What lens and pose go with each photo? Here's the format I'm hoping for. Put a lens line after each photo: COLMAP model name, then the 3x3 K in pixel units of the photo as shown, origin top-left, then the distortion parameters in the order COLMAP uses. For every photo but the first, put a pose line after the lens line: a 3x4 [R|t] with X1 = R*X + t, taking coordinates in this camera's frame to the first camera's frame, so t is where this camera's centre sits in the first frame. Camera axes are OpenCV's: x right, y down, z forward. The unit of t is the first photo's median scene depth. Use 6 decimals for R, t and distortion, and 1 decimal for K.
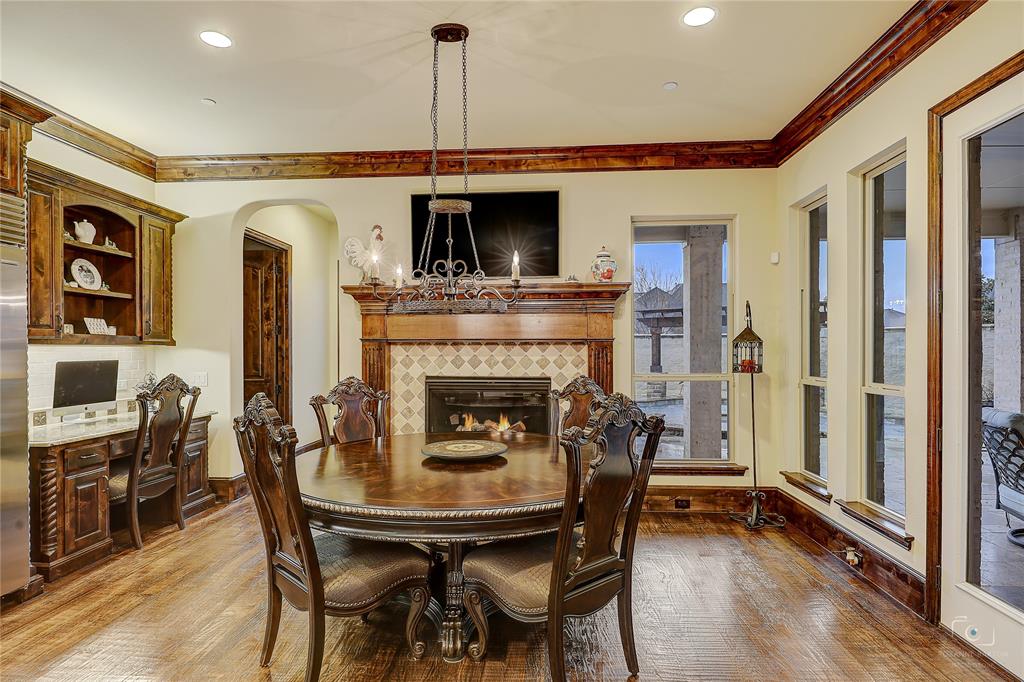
lens RADIAL K [[545.4, 0, 492.3], [0, 545.4, 355.9], [0, 0, 1]] dist [0.002341, -0.001387]
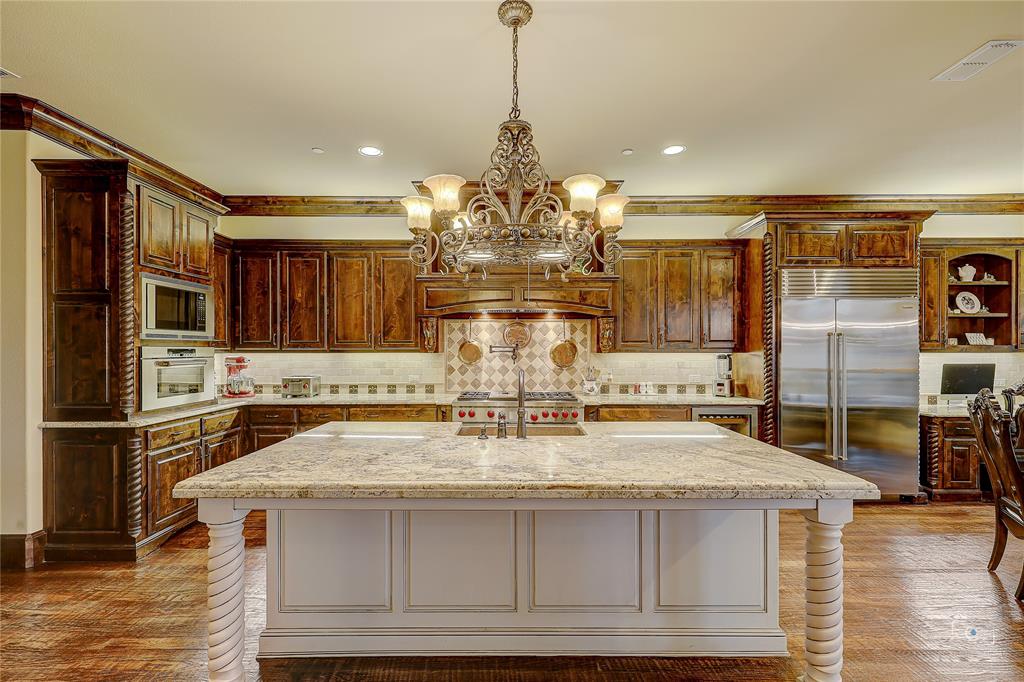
lens RADIAL K [[461.7, 0, 515.0], [0, 461.7, 347.7], [0, 0, 1]] dist [0.013823, -0.005789]
pose [[0.105205, -0.003022, -0.994446, 0.313474], [-0.014388, 0.999886, -0.004561, -0.009466], [0.994346, 0.014788, 0.105149, -0.275546]]
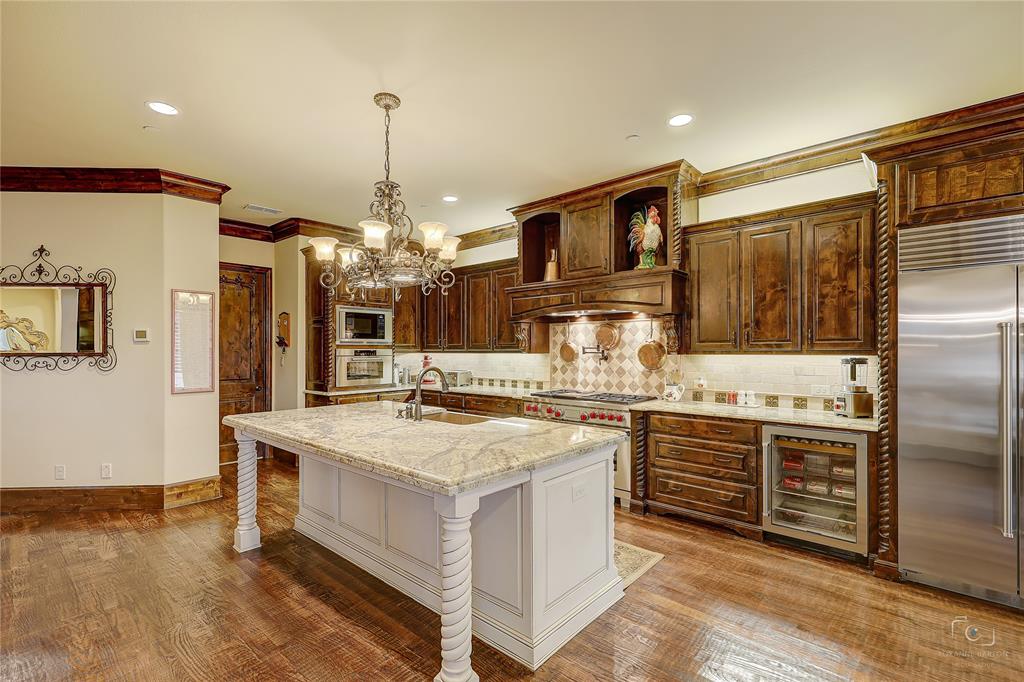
lens RADIAL K [[461.7, 0, 510.5], [0, 461.7, 347.6], [0, 0, 1]] dist [0.013823, -0.005789]
pose [[-0.589310, -0.003055, -0.807901, 0.248334], [-0.010671, 0.999935, 0.004003, -0.019904], [0.807836, 0.010980, -0.589305, 0.337349]]
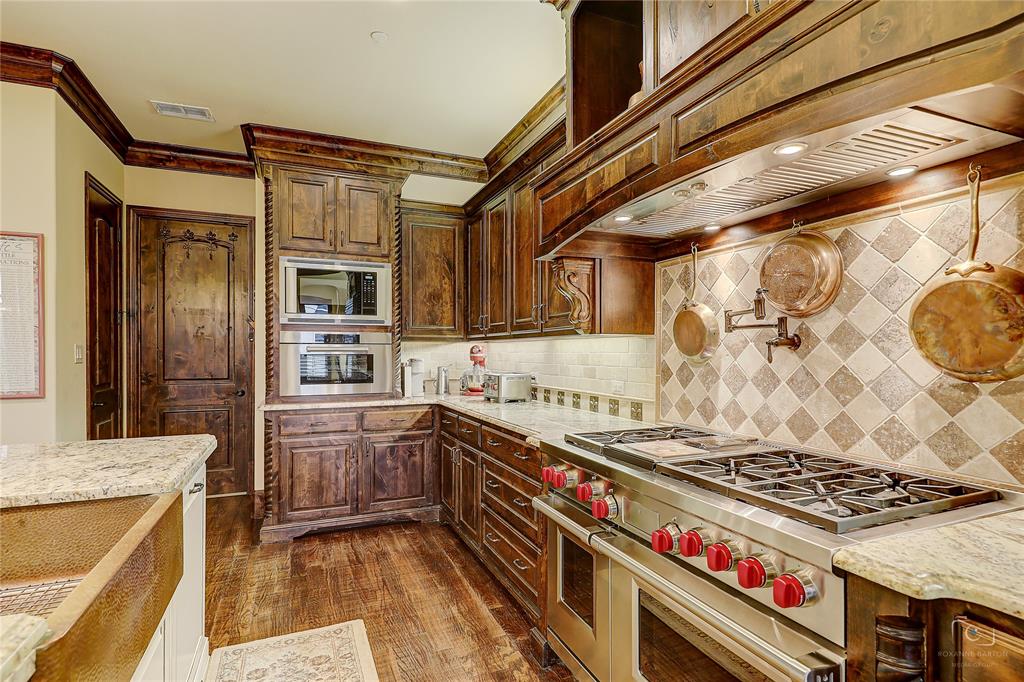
lens RADIAL K [[511.9, 0, 512.7], [0, 511.9, 353.7], [0, 0, 1]] dist [0.014932, -0.002308]
pose [[-0.877659, 0.000569, -0.479284, -0.426895], [-0.008336, 0.999830, 0.016451, 0.013321], [0.479212, 0.018434, -0.877505, 0.106758]]
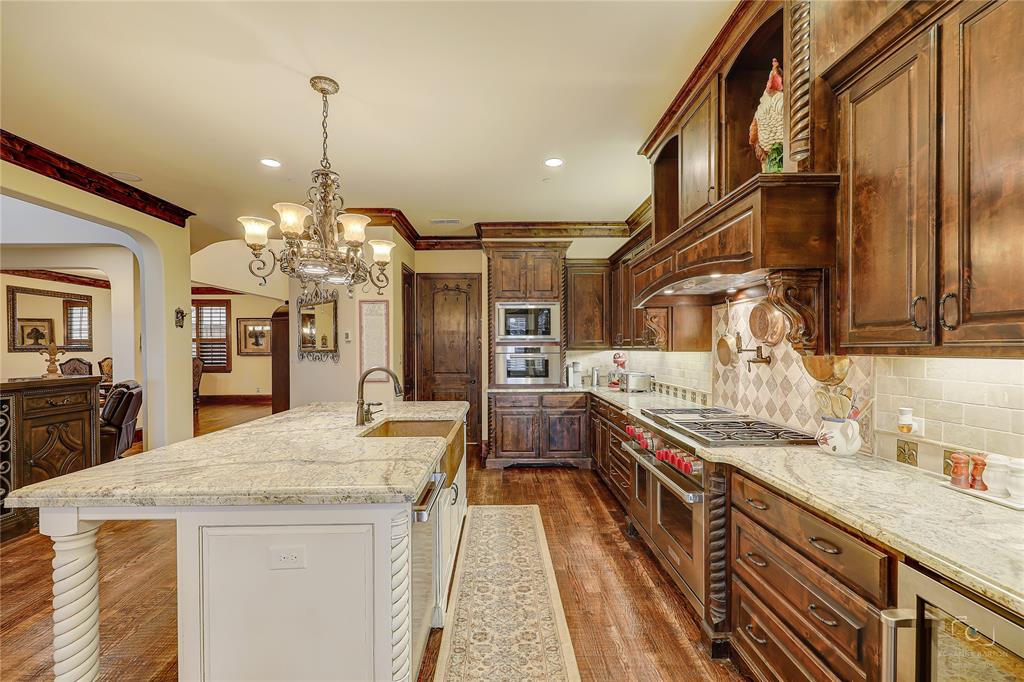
lens RADIAL K [[461.7, 0, 507.2], [0, 461.7, 350.6], [0, 0, 1]] dist [0.013823, -0.005789]
pose [[-0.994331, 0.003727, -0.106263, -0.390345], [0.001592, 0.999795, 0.020173, -0.019485], [0.106316, 0.019889, -0.994133, 0.469265]]
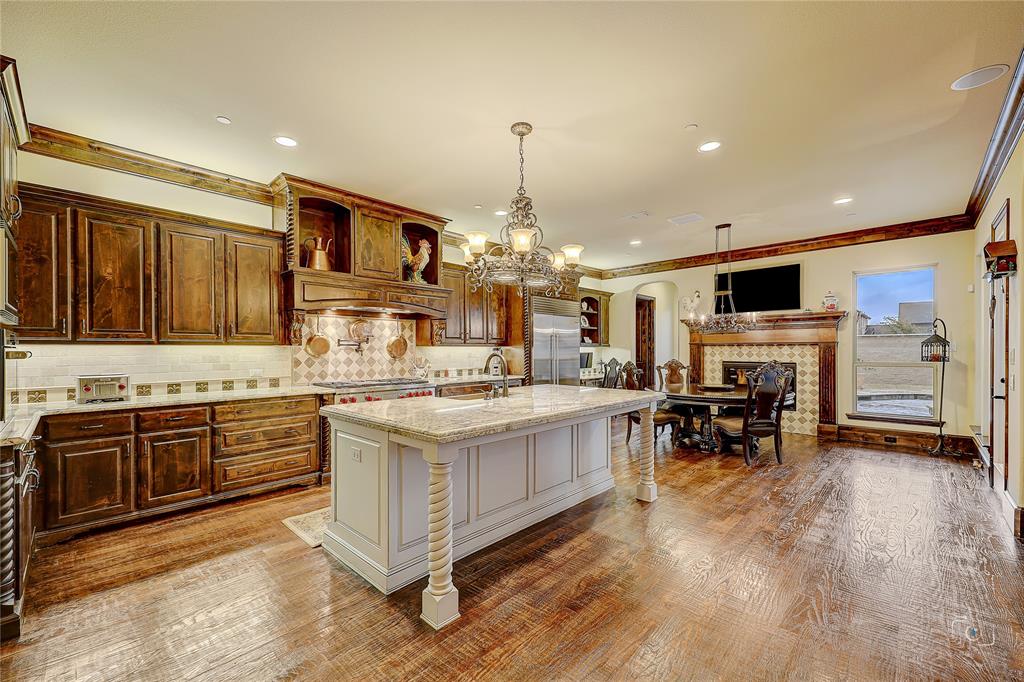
lens RADIAL K [[415.7, 0, 521.2], [0, 415.7, 350.5], [0, 0, 1]] dist [0.011162, -0.002766]
pose [[0.800912, -0.000079, -0.598782, 0.242786], [-0.006381, 0.999942, -0.008668, 0.017346], [0.598748, 0.010763, 0.800866, -0.822649]]
